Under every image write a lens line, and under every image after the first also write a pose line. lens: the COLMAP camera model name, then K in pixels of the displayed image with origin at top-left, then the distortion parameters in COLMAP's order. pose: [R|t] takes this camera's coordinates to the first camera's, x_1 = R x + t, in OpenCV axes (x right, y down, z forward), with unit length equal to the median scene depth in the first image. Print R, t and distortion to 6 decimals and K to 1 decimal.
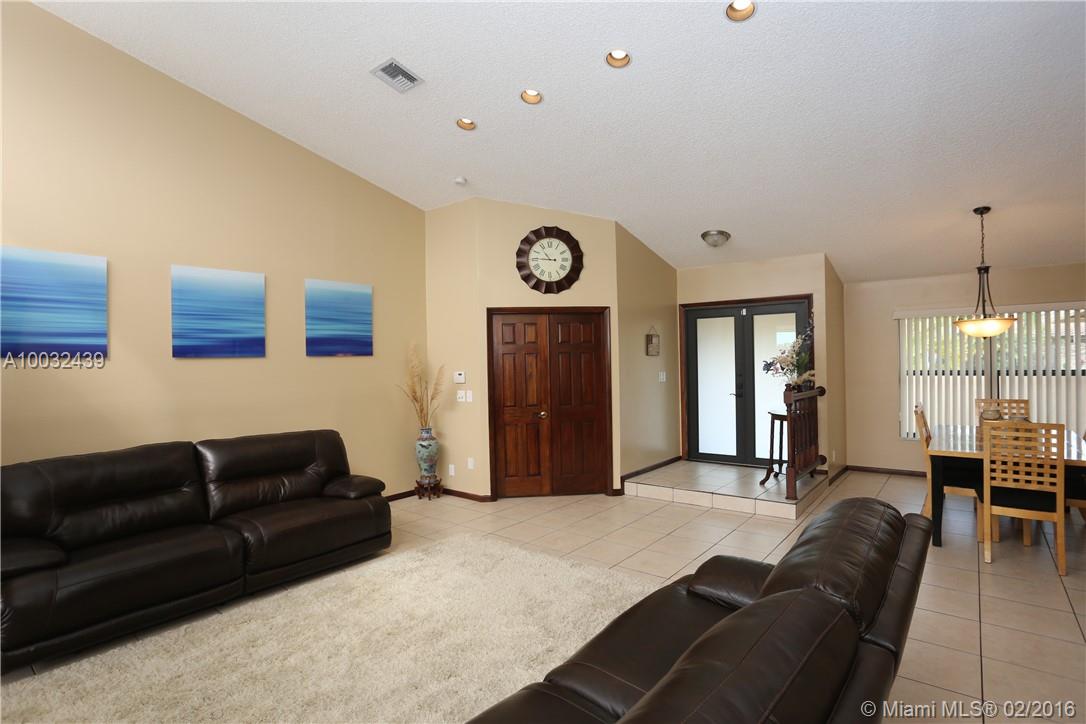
lens RADIAL K [[564.2, 0, 548.5], [0, 564.2, 362.5], [0, 0, 1]] dist [-0.040517, 0.006269]
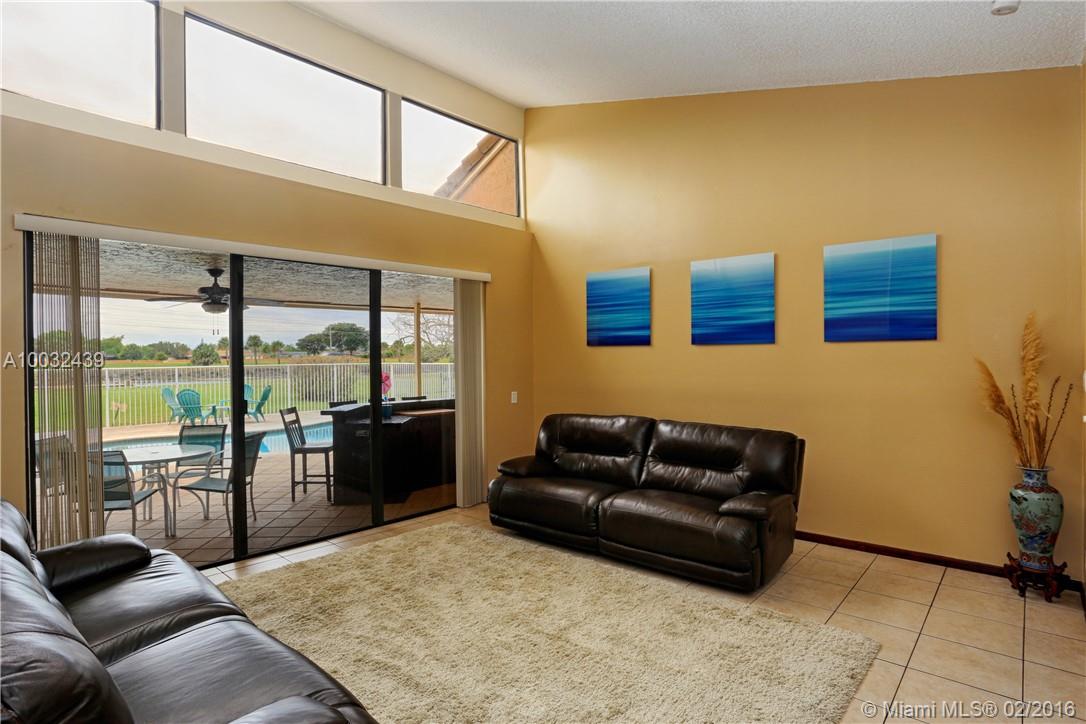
lens RADIAL K [[572.4, 0, 521.5], [0, 572.4, 370.4], [0, 0, 1]] dist [-0.006878, 0.000129]
pose [[-0.053914, 0.050514, -0.997267, 0.389527], [0.007571, 0.998712, 0.050178, -0.013884], [0.998517, -0.004845, -0.054227, 0.554332]]
